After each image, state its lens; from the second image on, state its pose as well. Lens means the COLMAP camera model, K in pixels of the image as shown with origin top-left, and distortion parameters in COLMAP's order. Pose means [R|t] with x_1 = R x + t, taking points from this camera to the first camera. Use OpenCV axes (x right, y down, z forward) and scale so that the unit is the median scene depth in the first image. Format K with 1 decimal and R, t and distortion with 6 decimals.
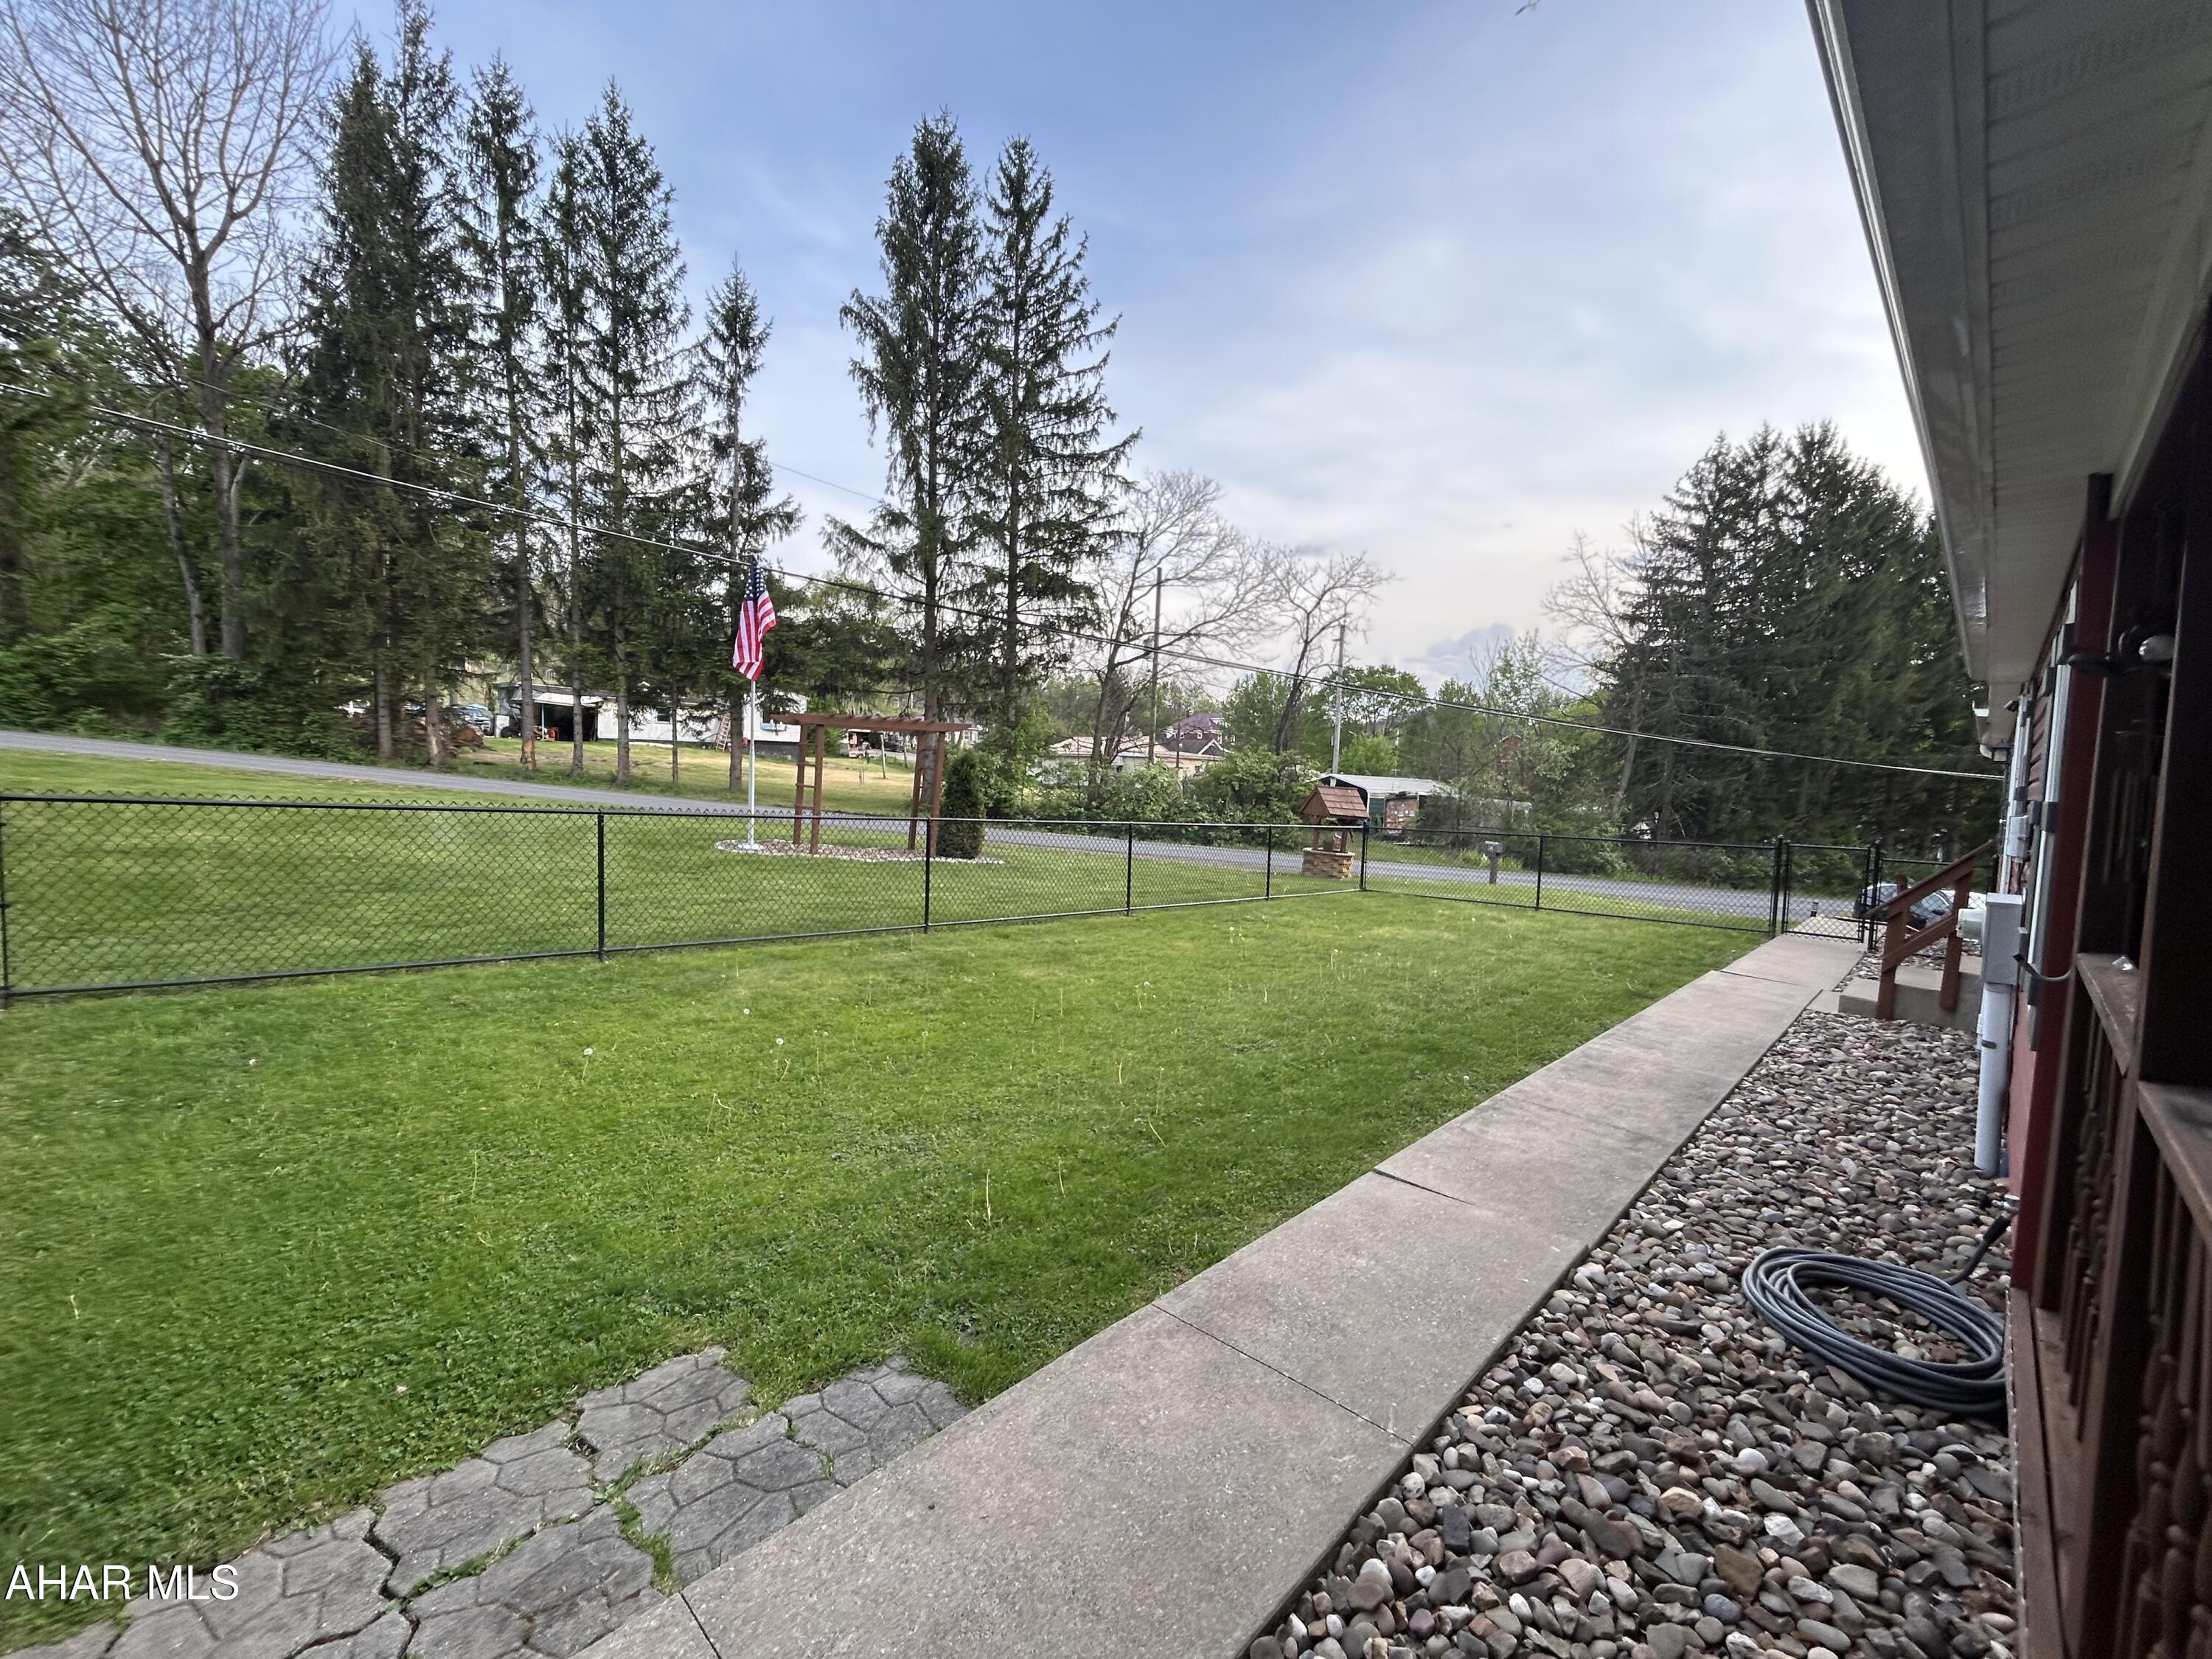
lens RADIAL K [[897.4, 0, 1110.7], [0, 897.4, 832.6], [0, 0, 1]] dist [0.001953, 0.000227]
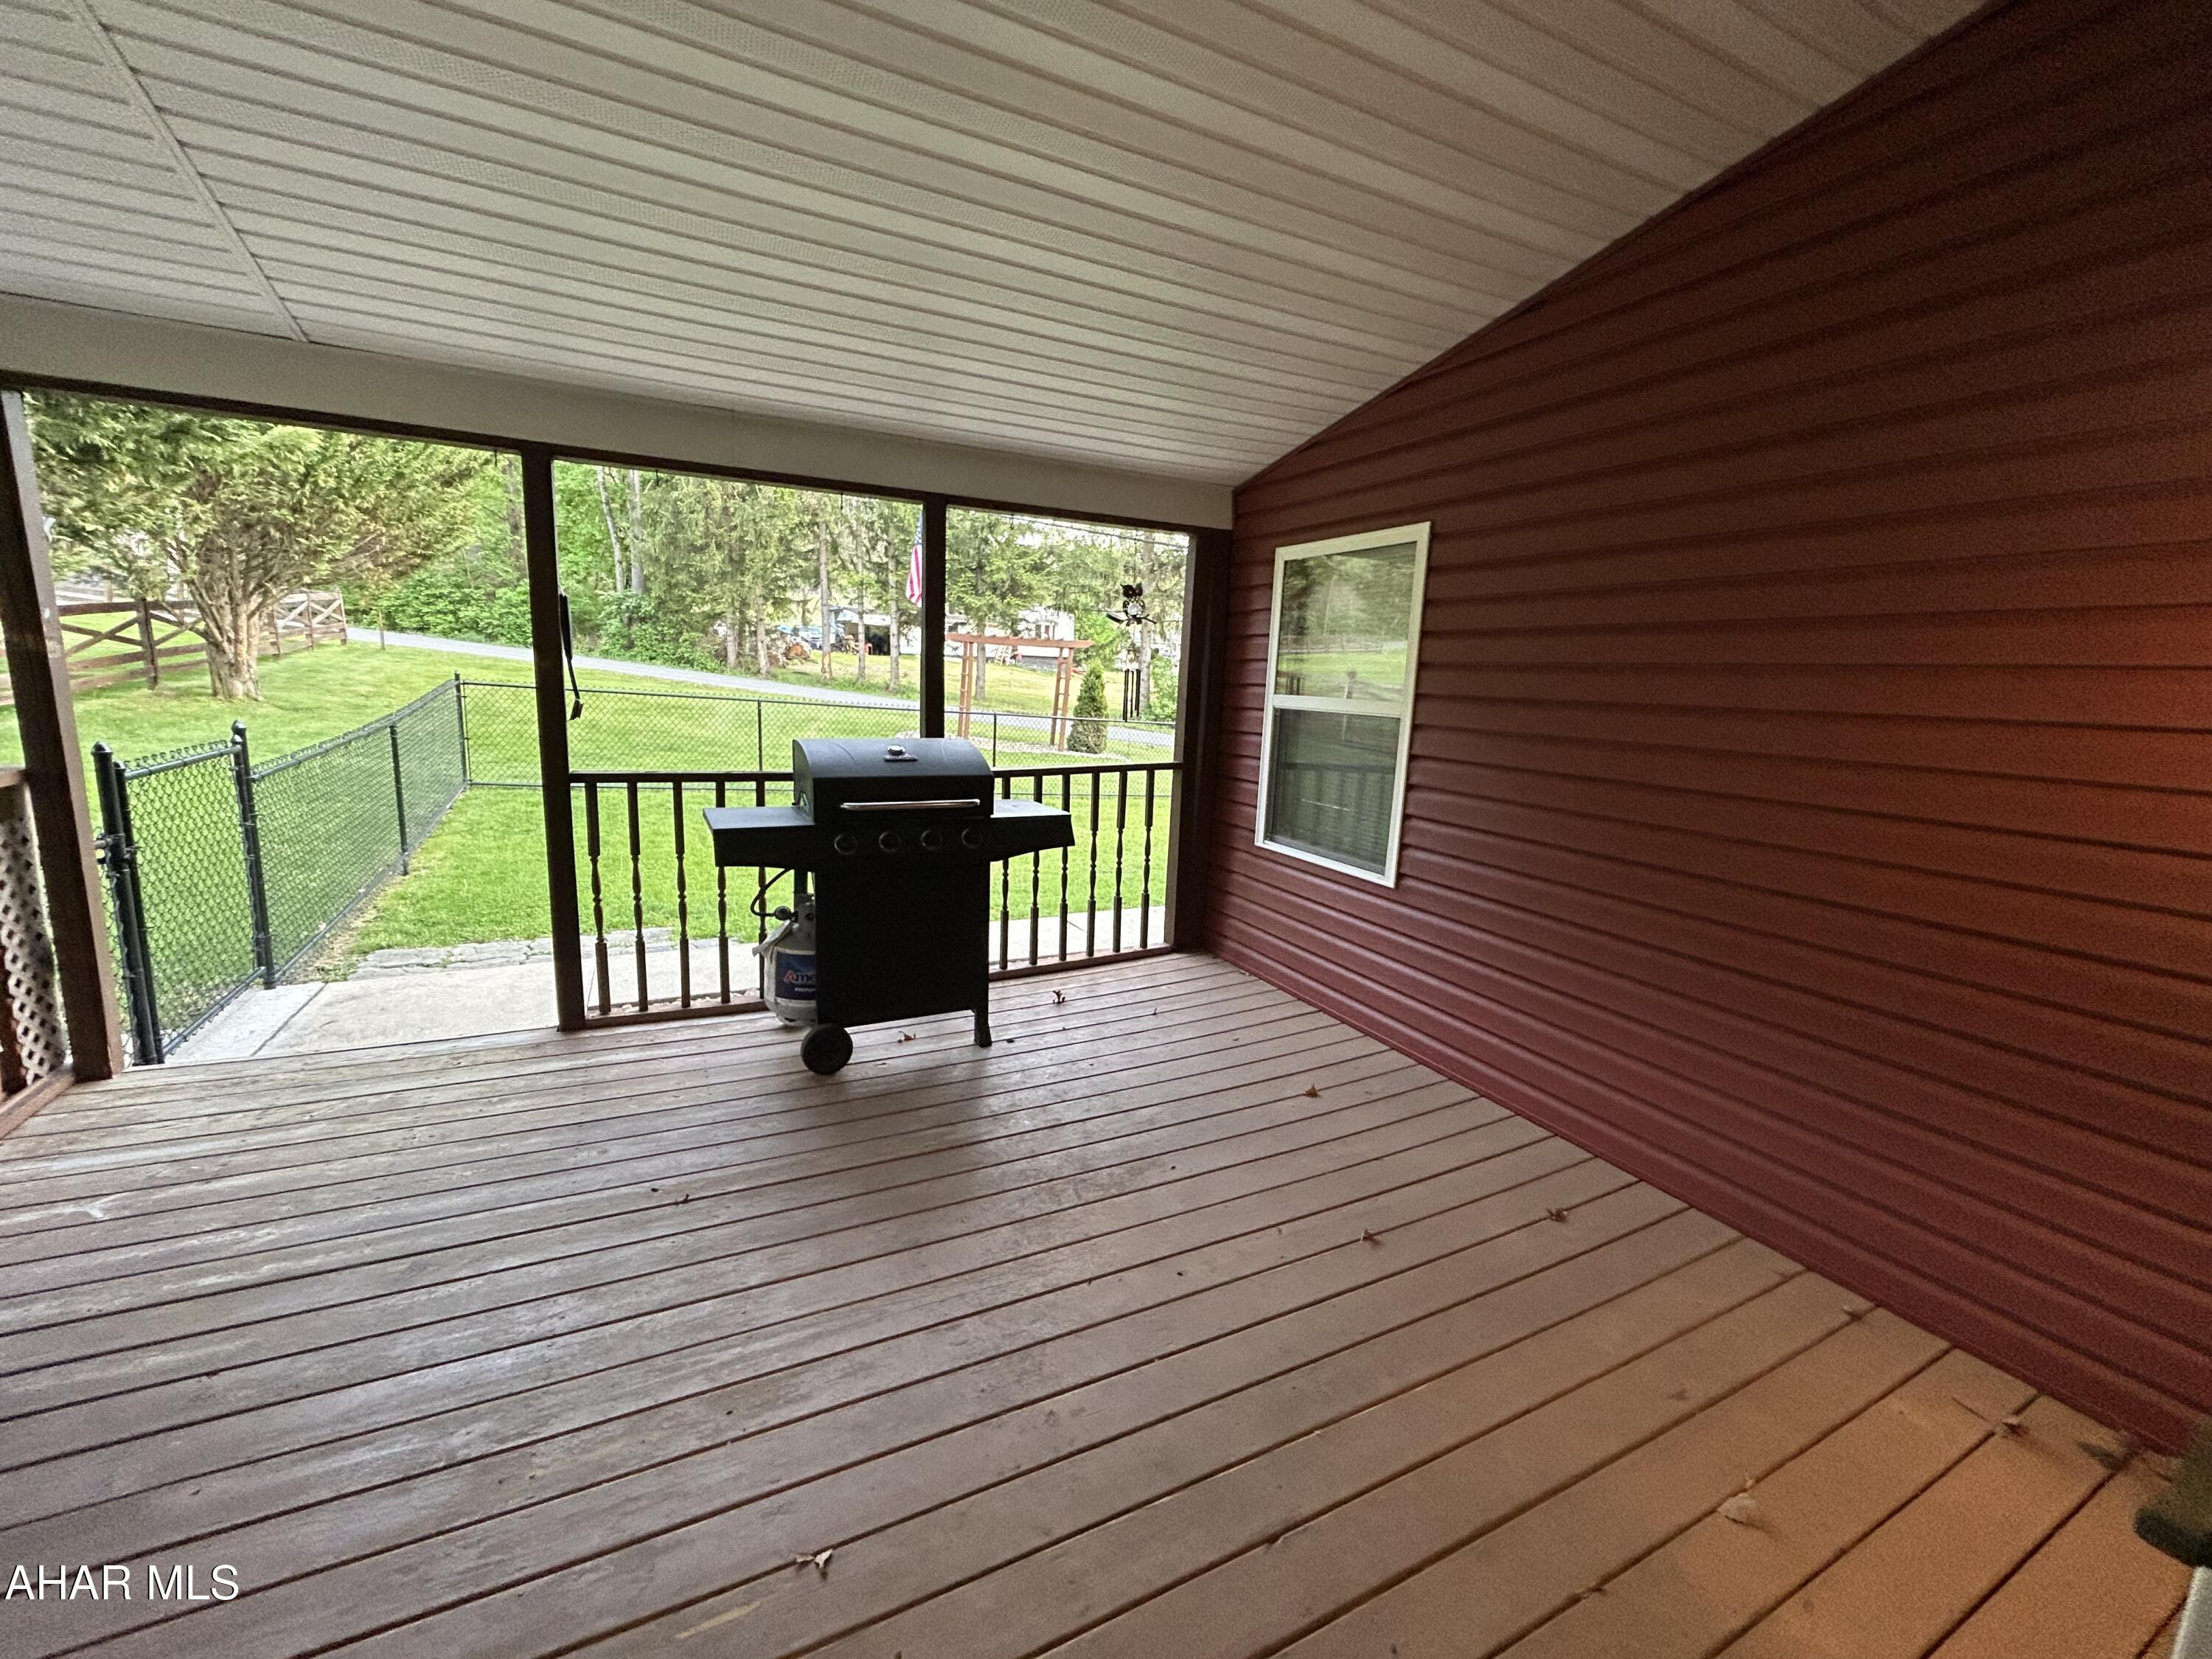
lens RADIAL K [[897.4, 0, 1103.1], [0, 897.4, 832.3], [0, 0, 1]] dist [0.001953, 0.000227]
pose [[0.946396, 0.063332, -0.316740, 0.134543], [-0.033989, 0.994672, 0.097328, 0.008932], [0.321216, -0.081345, 0.943506, -0.079199]]
